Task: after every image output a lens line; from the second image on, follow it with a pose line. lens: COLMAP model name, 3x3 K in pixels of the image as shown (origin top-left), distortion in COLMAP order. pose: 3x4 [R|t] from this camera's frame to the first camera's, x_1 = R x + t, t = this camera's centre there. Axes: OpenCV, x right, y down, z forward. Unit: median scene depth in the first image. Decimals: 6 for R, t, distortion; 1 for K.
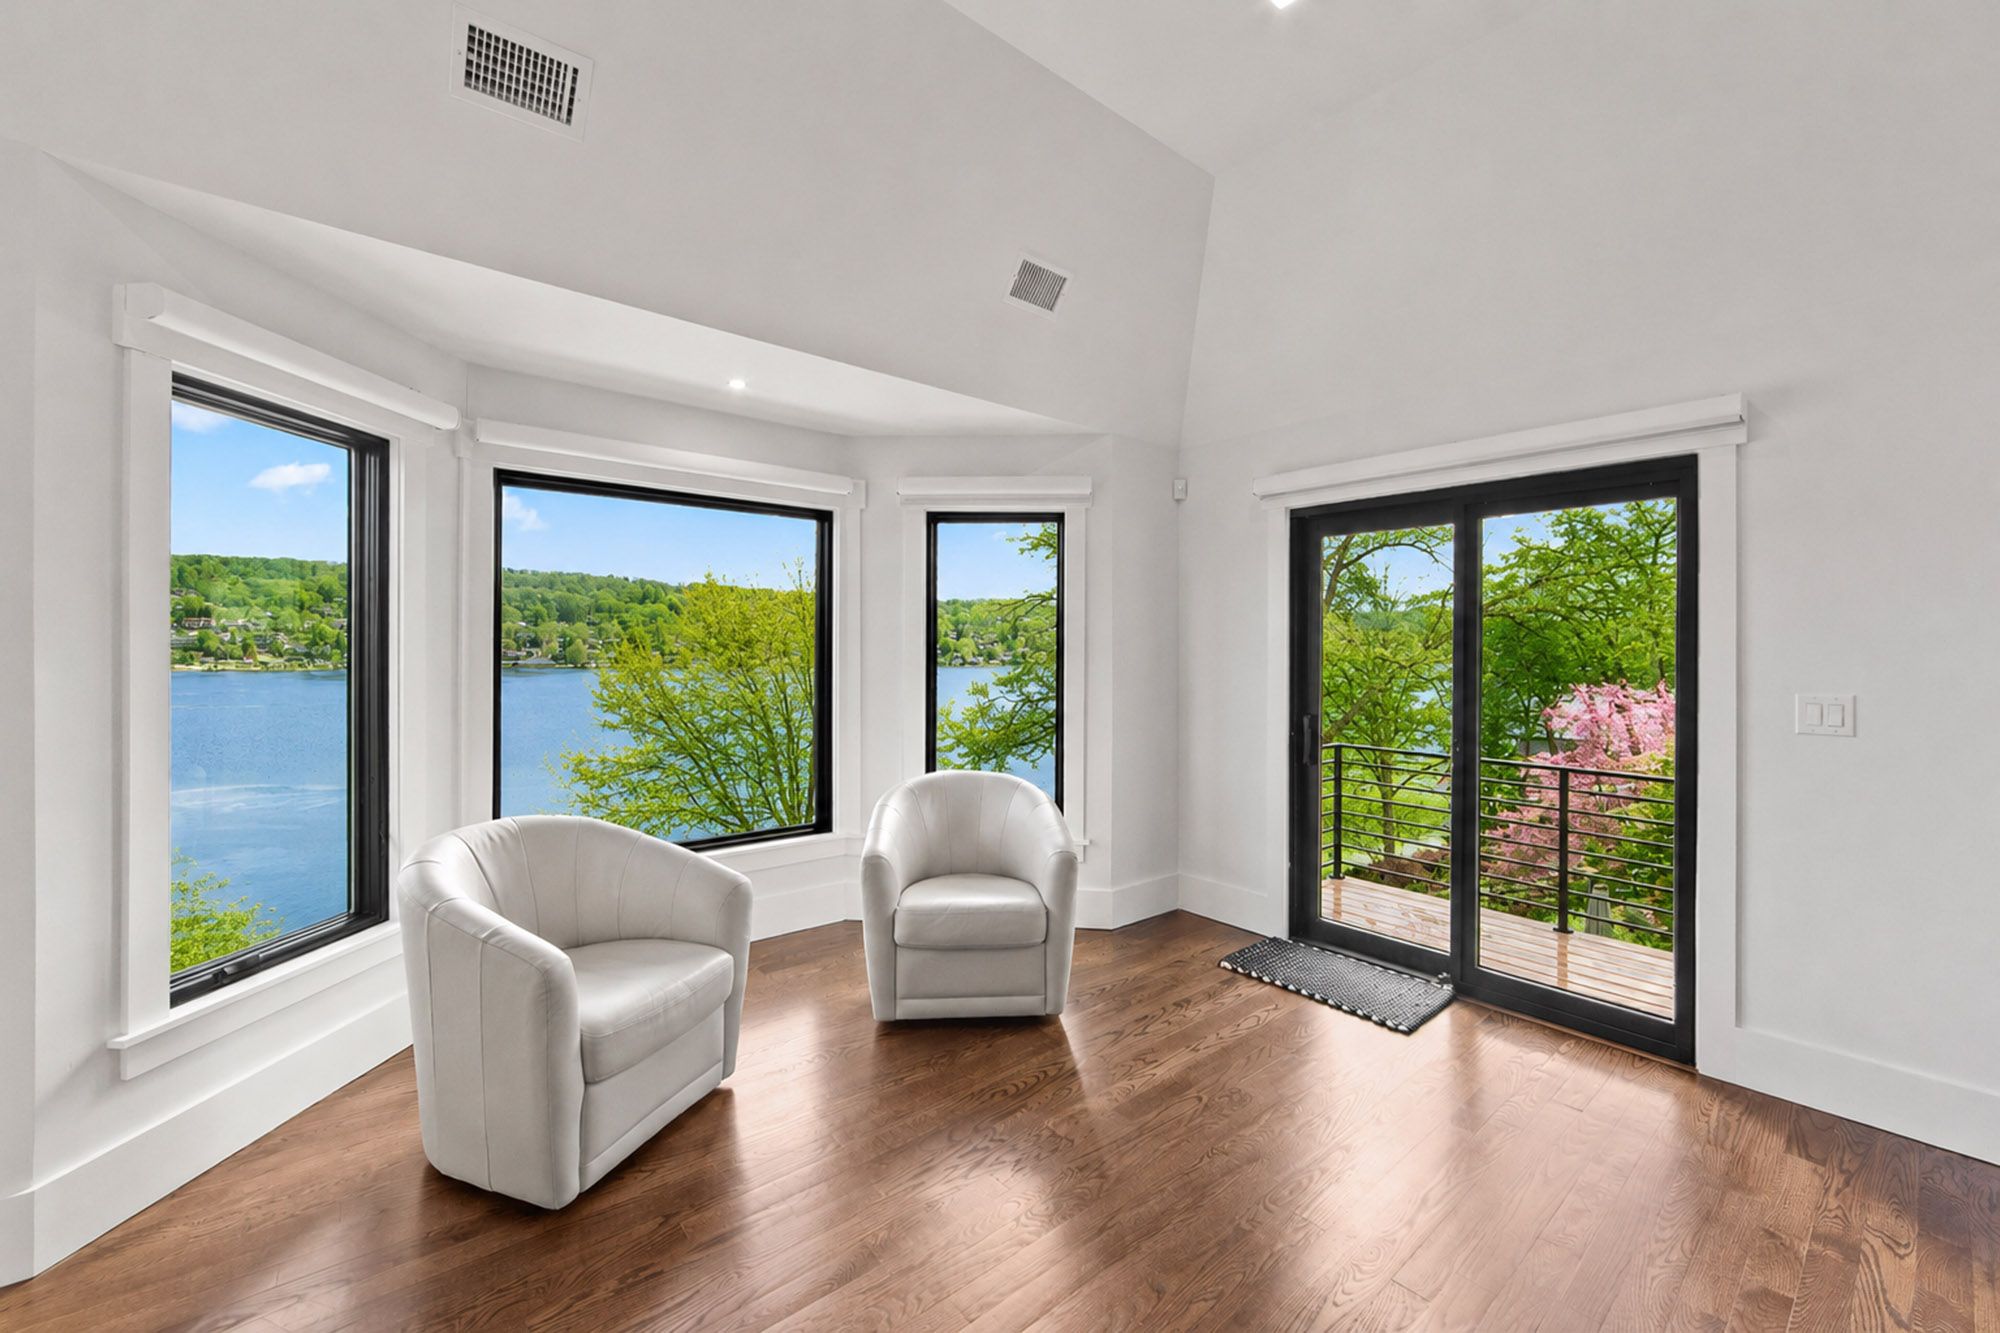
lens RADIAL K [[784.1, 0, 979.4], [0, 784.1, 651.4], [0, 0, 1]] dist [-0.001481, -0.000619]
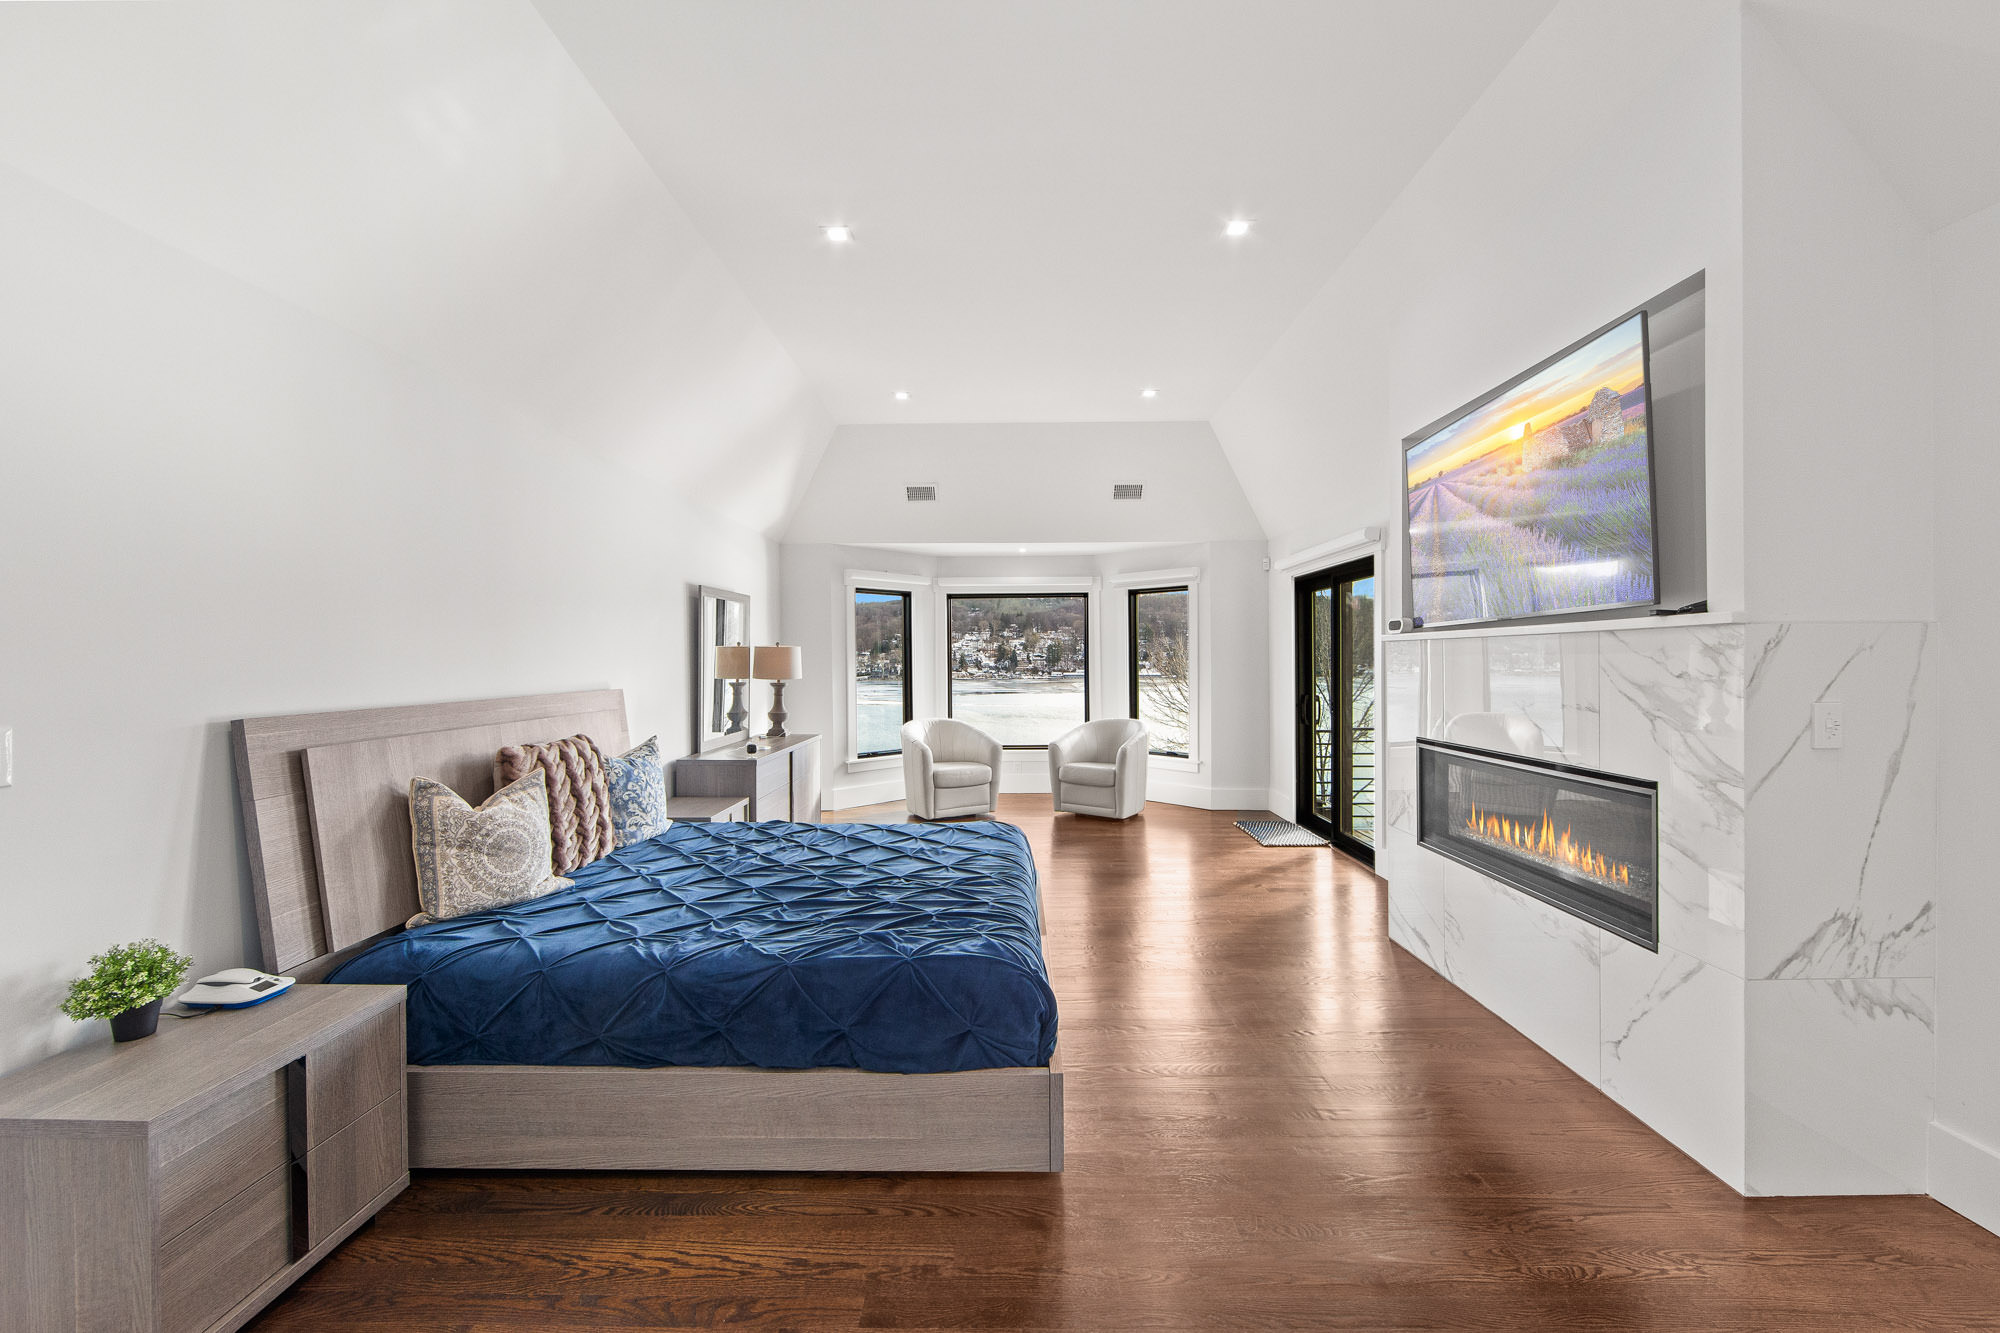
lens RADIAL K [[784.1, 0, 1006.2], [0, 784.1, 667.6], [0, 0, 1]] dist [-0.001481, -0.000619]
pose [[0.762357, -0.005787, -0.647131, 1.109801], [0.009596, 0.999951, 0.002362, 0.011964], [0.647086, -0.008010, 0.762375, -0.800359]]
